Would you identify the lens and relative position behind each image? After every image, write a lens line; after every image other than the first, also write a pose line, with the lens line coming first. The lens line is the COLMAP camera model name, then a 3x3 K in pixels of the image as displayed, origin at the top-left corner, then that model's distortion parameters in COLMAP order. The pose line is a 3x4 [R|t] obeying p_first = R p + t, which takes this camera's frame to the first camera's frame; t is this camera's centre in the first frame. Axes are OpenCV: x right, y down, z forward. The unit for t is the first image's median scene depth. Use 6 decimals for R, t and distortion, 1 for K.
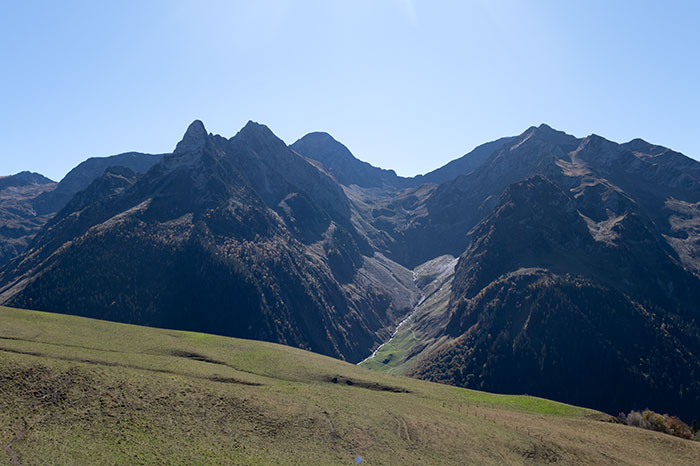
lens RADIAL K [[661.9, 0, 350.0], [0, 661.9, 233.0], [0, 0, 1]] dist [-0.026909, -0.002439]
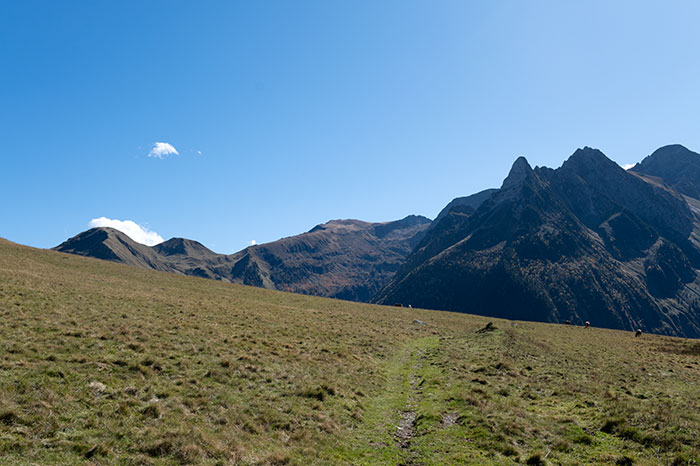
lens RADIAL K [[661.9, 0, 350.0], [0, 661.9, 233.0], [0, 0, 1]] dist [-0.026909, -0.002439]
pose [[0.823889, -0.084995, -0.560341, 0.161049], [0.061192, 0.996251, -0.061144, 0.008513], [0.563438, 0.016088, 0.826002, -0.089954]]
